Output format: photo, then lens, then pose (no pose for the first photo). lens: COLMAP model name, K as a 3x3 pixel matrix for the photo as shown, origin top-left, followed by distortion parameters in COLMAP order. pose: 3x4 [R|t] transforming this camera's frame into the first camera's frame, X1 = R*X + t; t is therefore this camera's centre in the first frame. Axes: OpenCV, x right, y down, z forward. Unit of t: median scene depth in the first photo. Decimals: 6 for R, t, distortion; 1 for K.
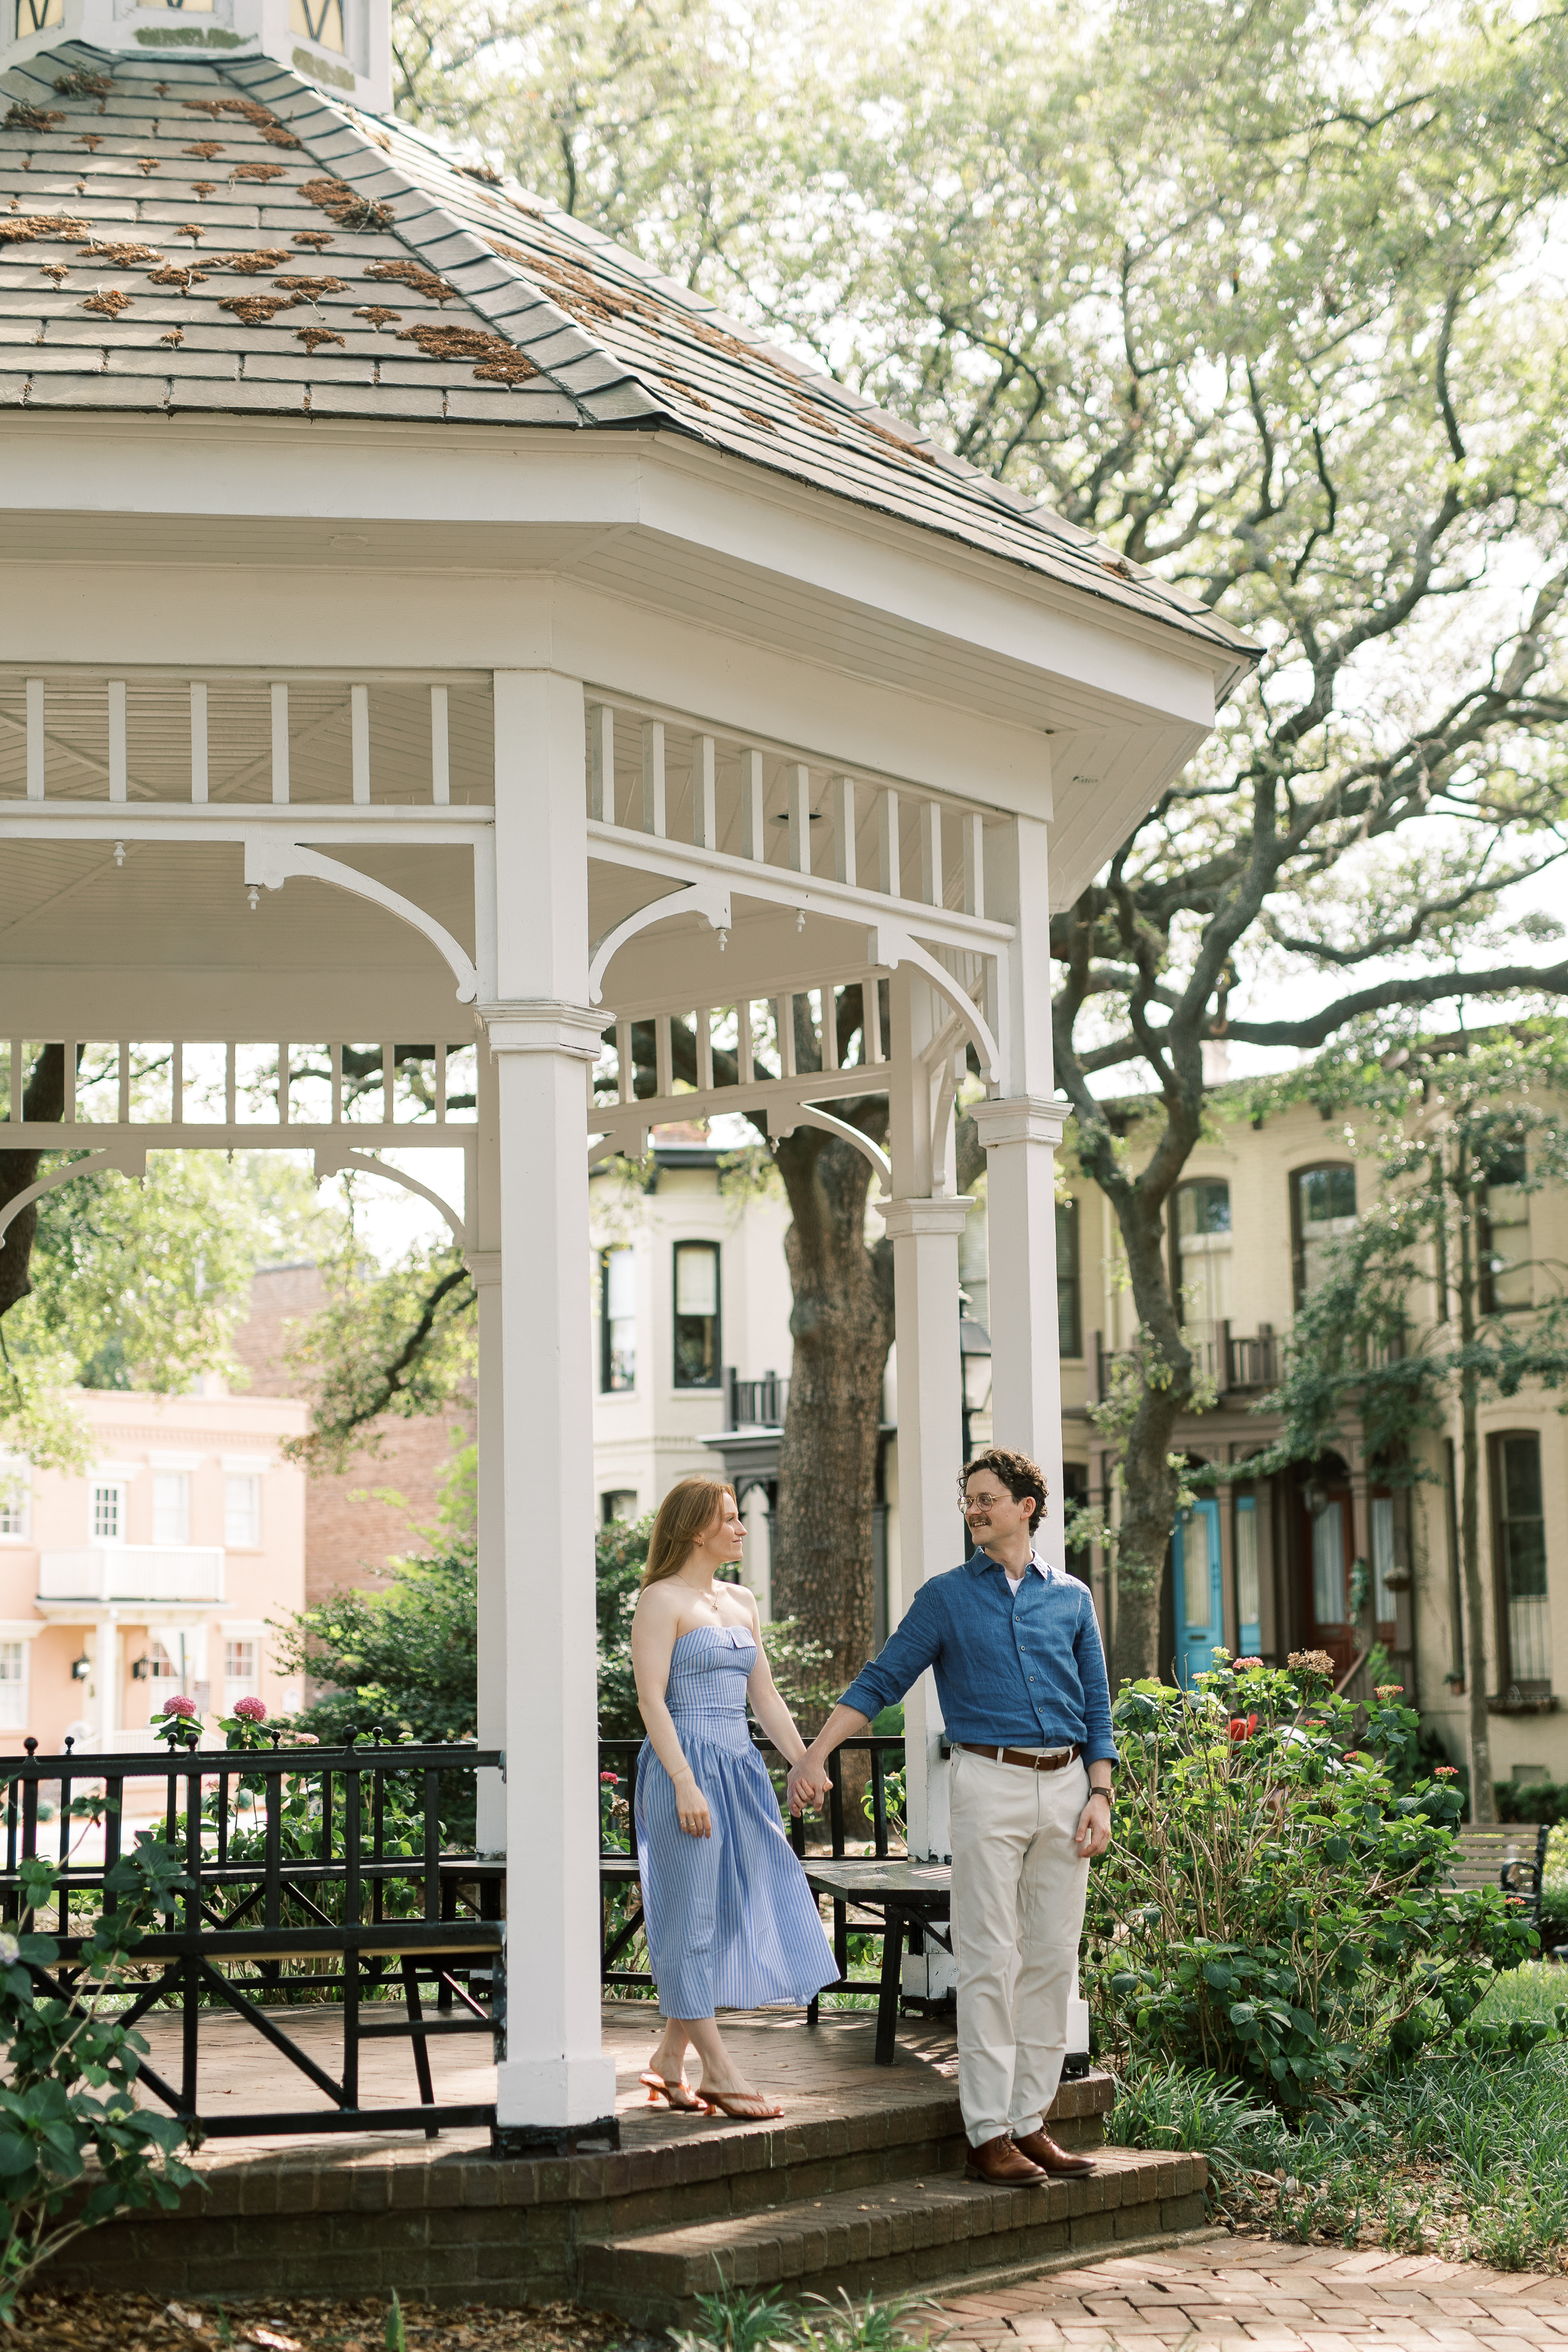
lens RADIAL K [[3563.9, 0, 784.0], [0, 3563.9, 1176.0], [0, 0, 1]] dist [0.030635, -0.021854]
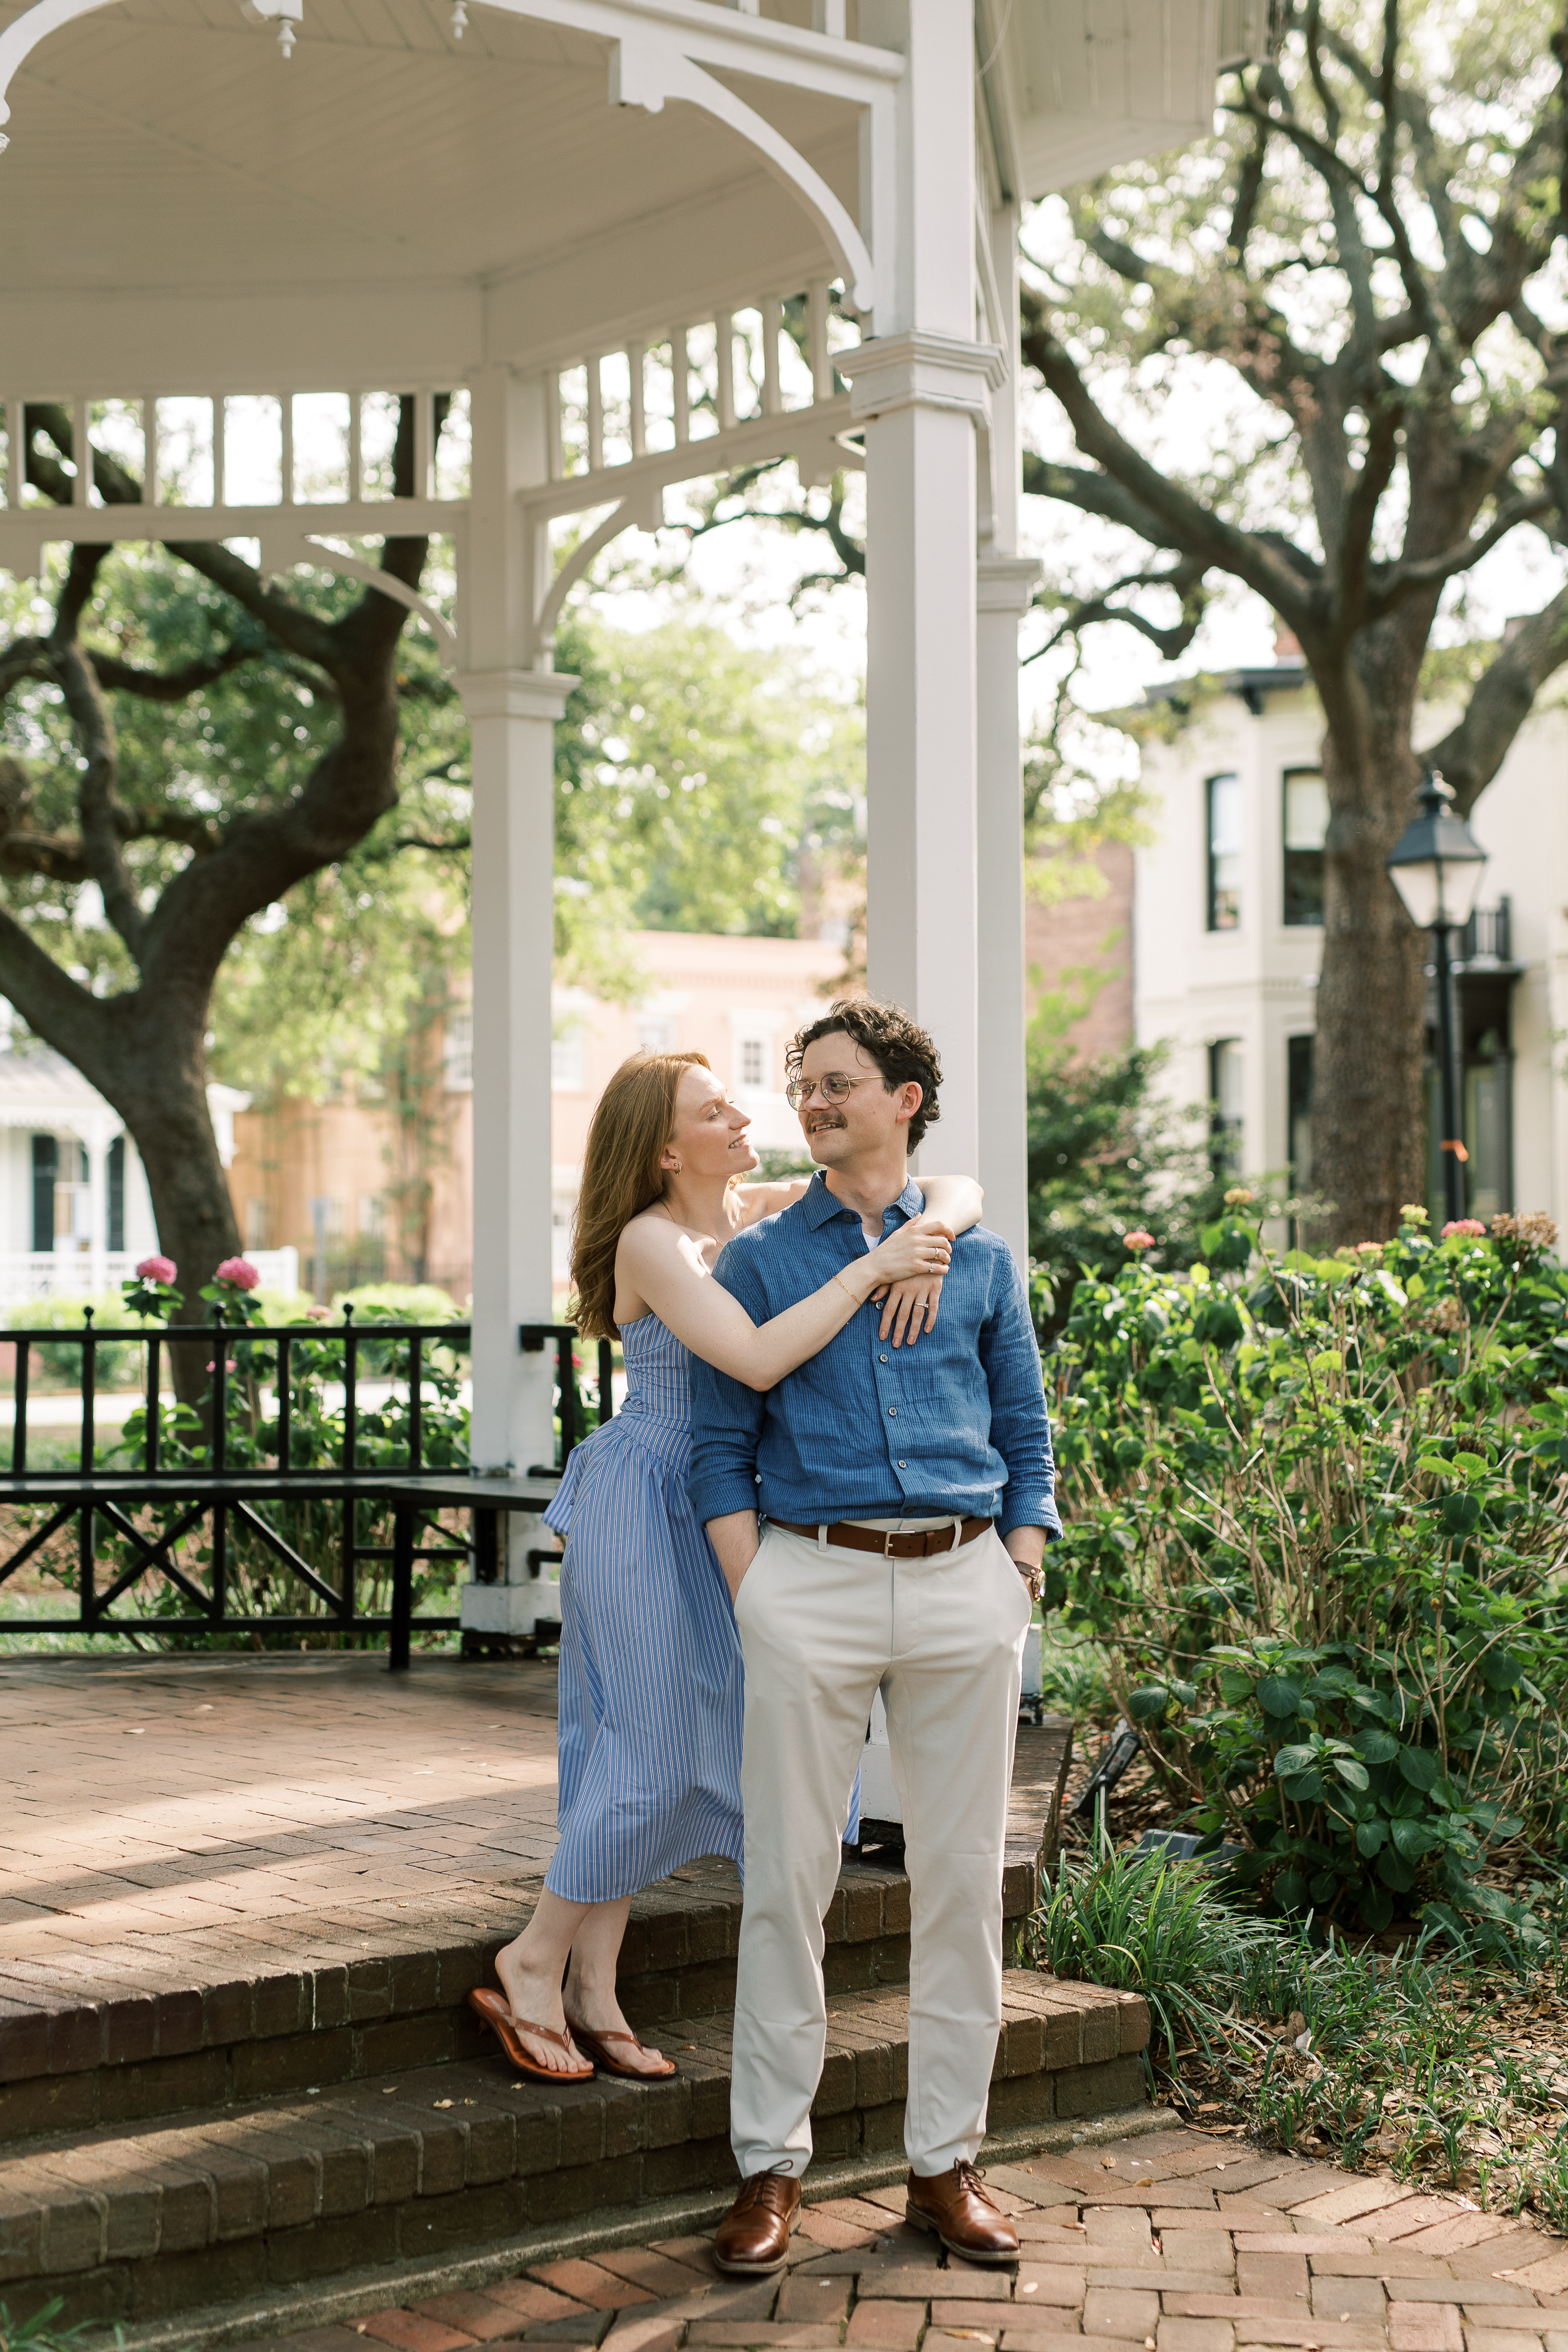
lens RADIAL K [[3563.9, 0, 784.0], [0, 3563.9, 1176.0], [0, 0, 1]] dist [0.030635, -0.021854]
pose [[0.979630, 0.005746, -0.200727, 0.163914], [0.019177, 0.992345, 0.121995, 0.046007], [0.199892, -0.123360, 0.972021, 0.352771]]
